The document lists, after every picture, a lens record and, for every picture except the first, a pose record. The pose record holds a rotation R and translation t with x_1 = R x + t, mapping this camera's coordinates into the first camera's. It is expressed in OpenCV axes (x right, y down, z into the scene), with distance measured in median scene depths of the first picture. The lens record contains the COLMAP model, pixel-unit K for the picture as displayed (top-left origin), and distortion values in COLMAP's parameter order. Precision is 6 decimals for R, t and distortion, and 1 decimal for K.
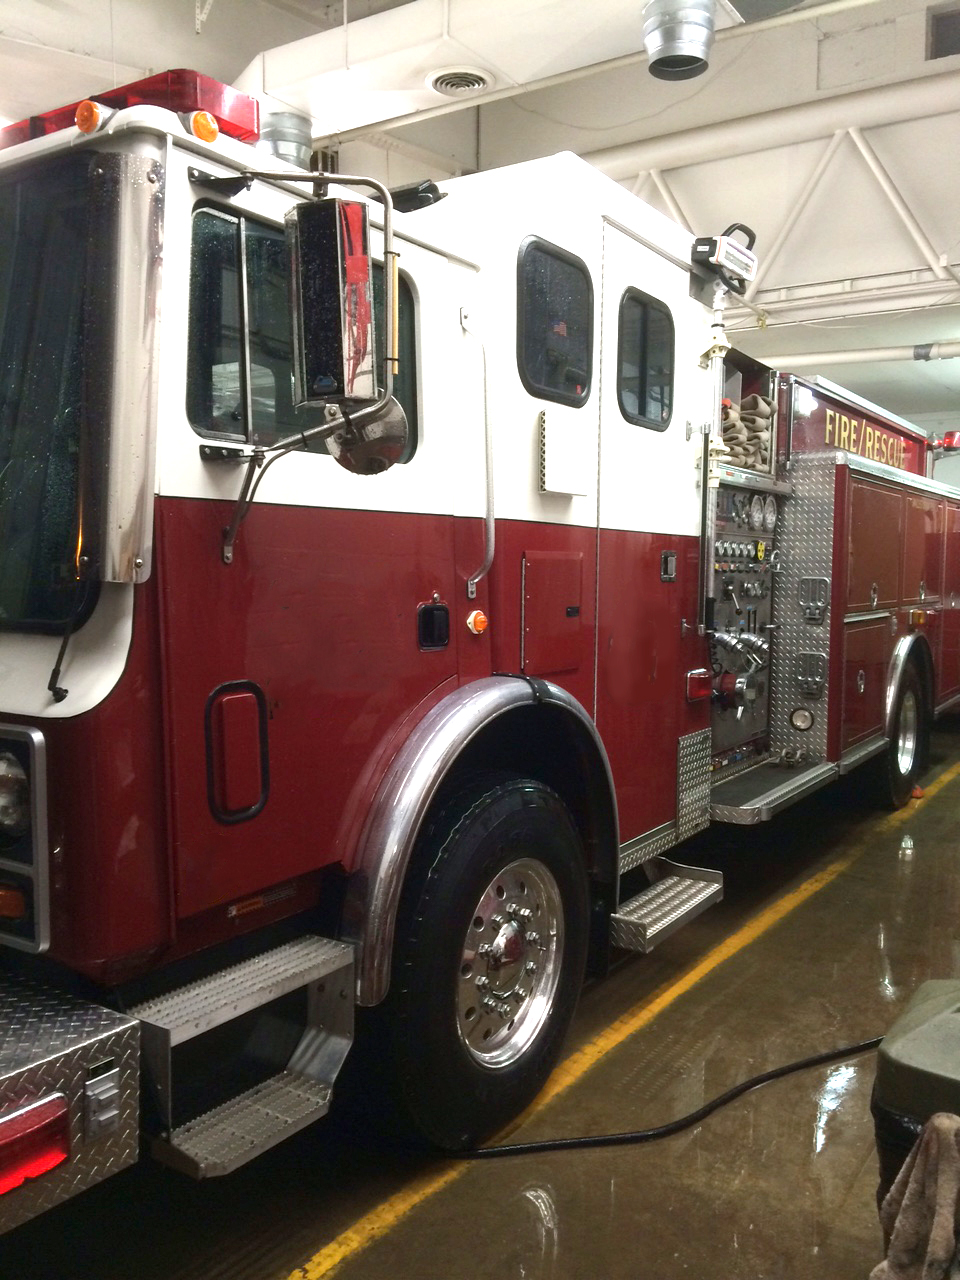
lens RADIAL K [[1075.3, 0, 475.2], [0, 1075.3, 640.8], [0, 0, 1]] dist [0.083777, -0.130733]
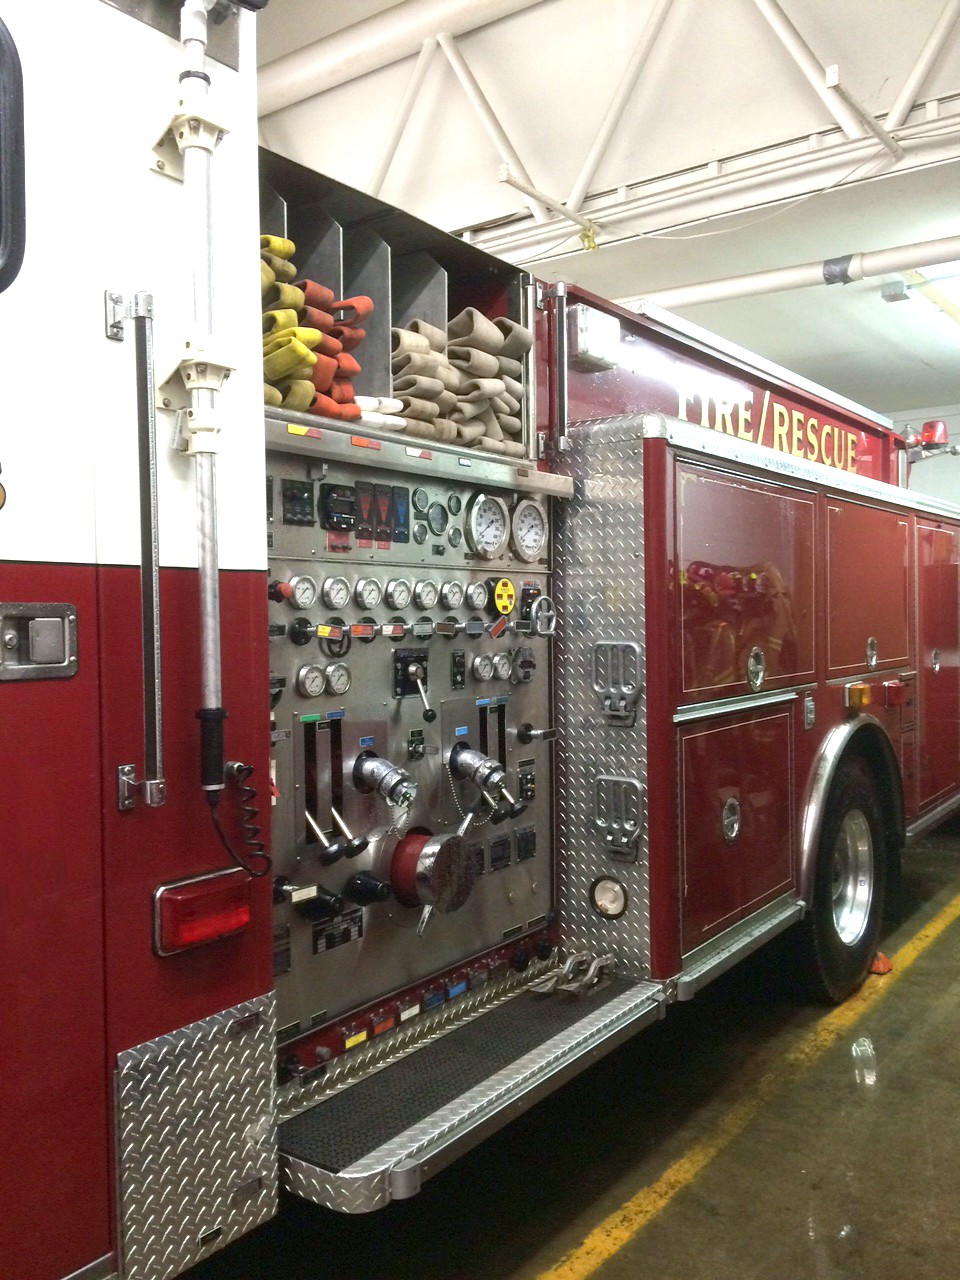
lens RADIAL K [[1075.3, 0, 476.8], [0, 1075.3, 638.6], [0, 0, 1]] dist [0.083777, -0.130733]
pose [[0.998730, -0.021396, -0.045623, 0.264707], [0.019167, 0.998627, -0.048751, -0.034601], [0.046603, 0.047815, 0.997768, 0.442005]]
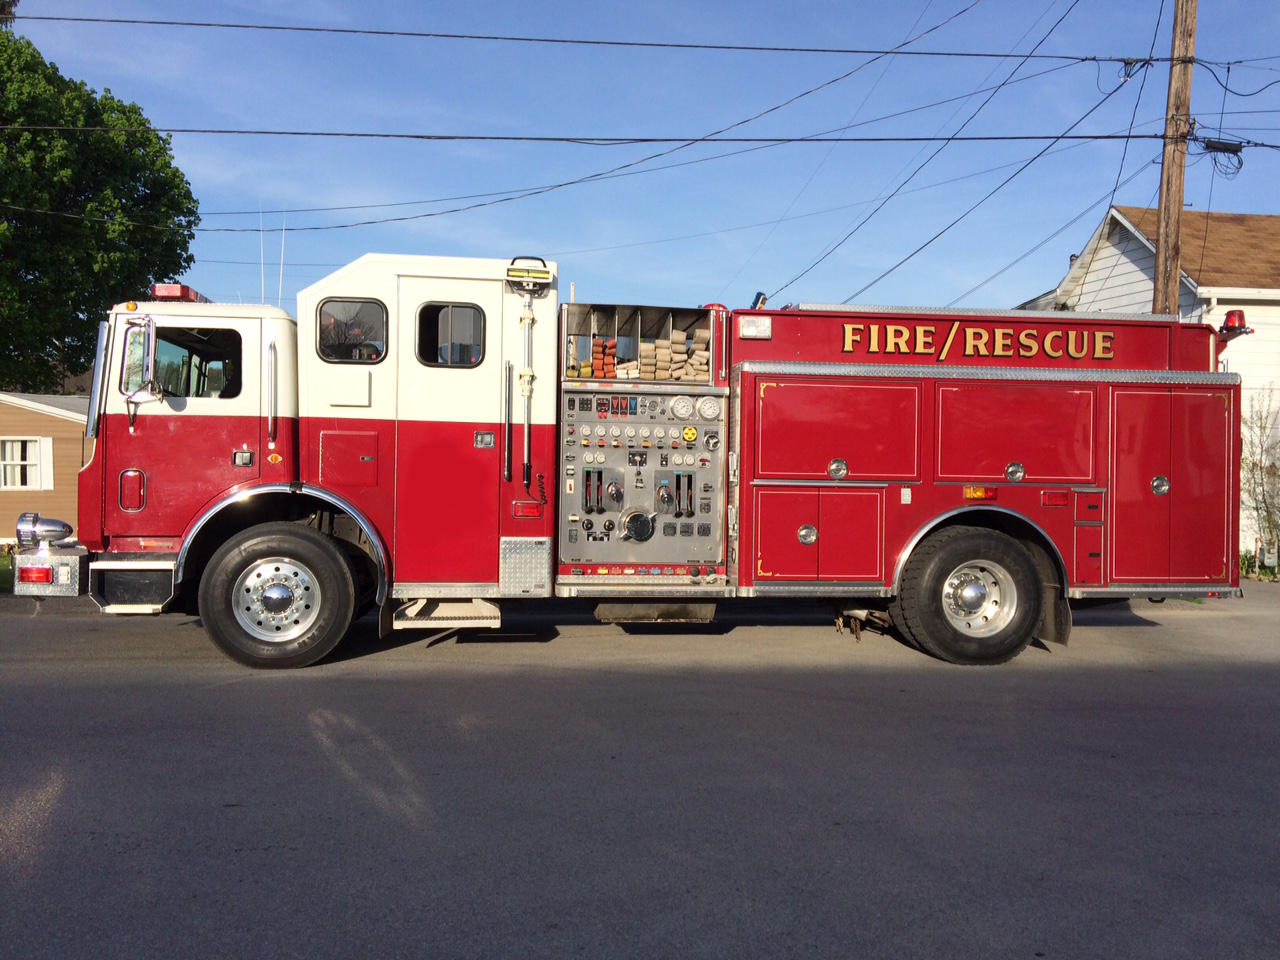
lens RADIAL K [[1075.3, 0, 647.9], [0, 1075.3, 477.4], [0, 0, 1]] dist [0.083777, -0.130733]
pose [[0.640661, -0.021479, -0.767524, 1.292904], [-0.060502, 0.995088, -0.078349, 0.088867], [0.765437, 0.096632, 0.636214, 0.037922]]
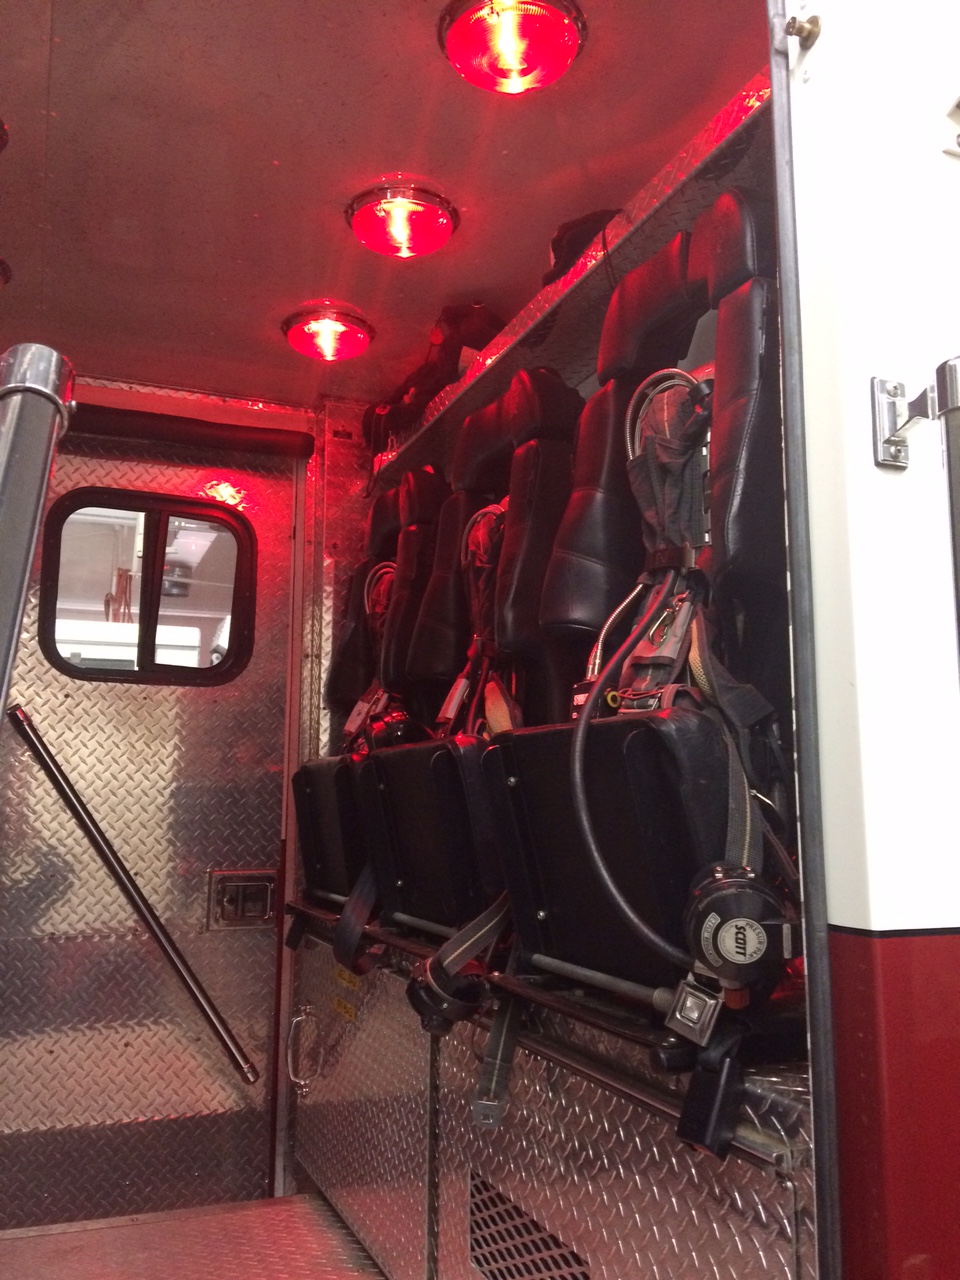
lens RADIAL K [[1075.3, 0, 478.4], [0, 1075.3, 641.7], [0, 0, 1]] dist [0.083777, -0.130733]
pose [[0.817207, -0.096818, -0.568154, 0.185230], [-0.039514, 0.974058, -0.222822, -0.076862], [0.574988, 0.204542, 0.792182, 0.594197]]
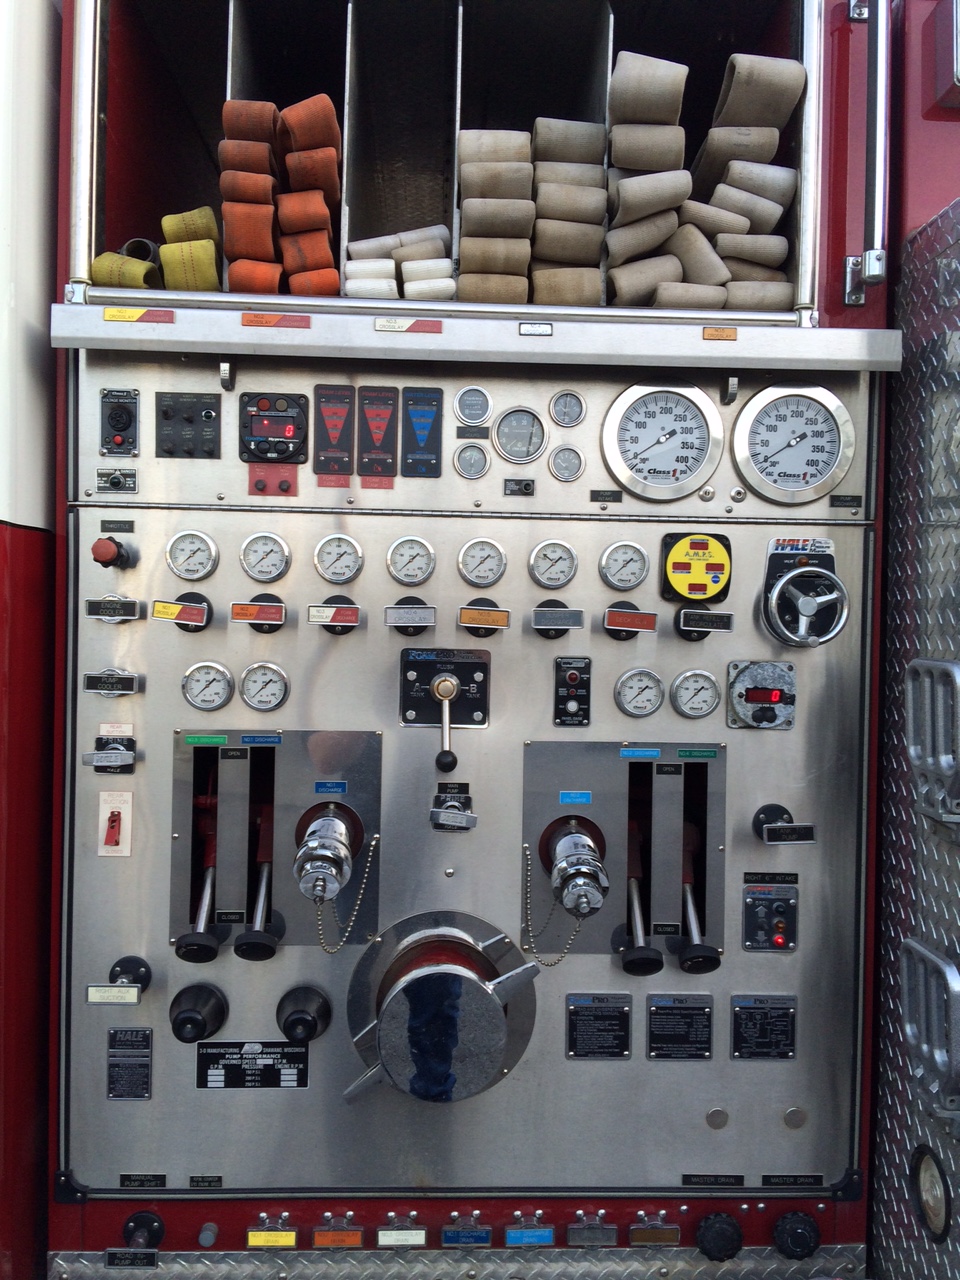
lens RADIAL K [[1075.3, 0, 481.9], [0, 1075.3, 635.6], [0, 0, 1]] dist [0.083777, -0.130733]
pose [[0.582298, 0.013061, -0.812870, 0.456938], [-0.068155, 0.997135, -0.032801, -0.048685], [0.810113, 0.074501, 0.581521, 0.750384]]
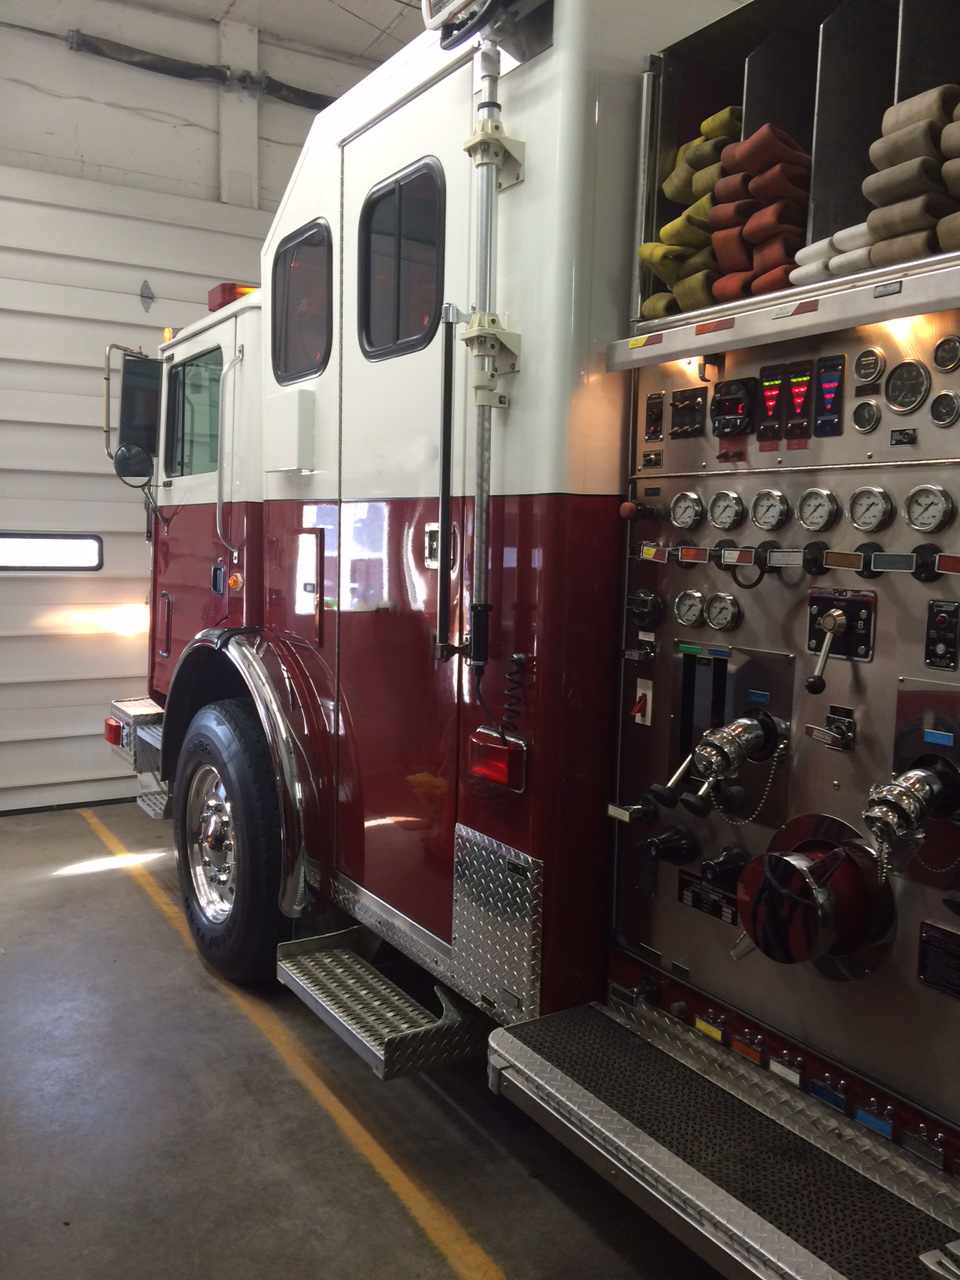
lens RADIAL K [[1075.3, 0, 477.3], [0, 1075.3, 642.2], [0, 0, 1]] dist [0.083777, -0.130733]
pose [[-0.423393, 0.068754, -0.903333, 0.560607], [-0.091540, 0.988766, 0.118161, -0.066478], [0.901309, 0.132720, -0.412343, 0.950739]]
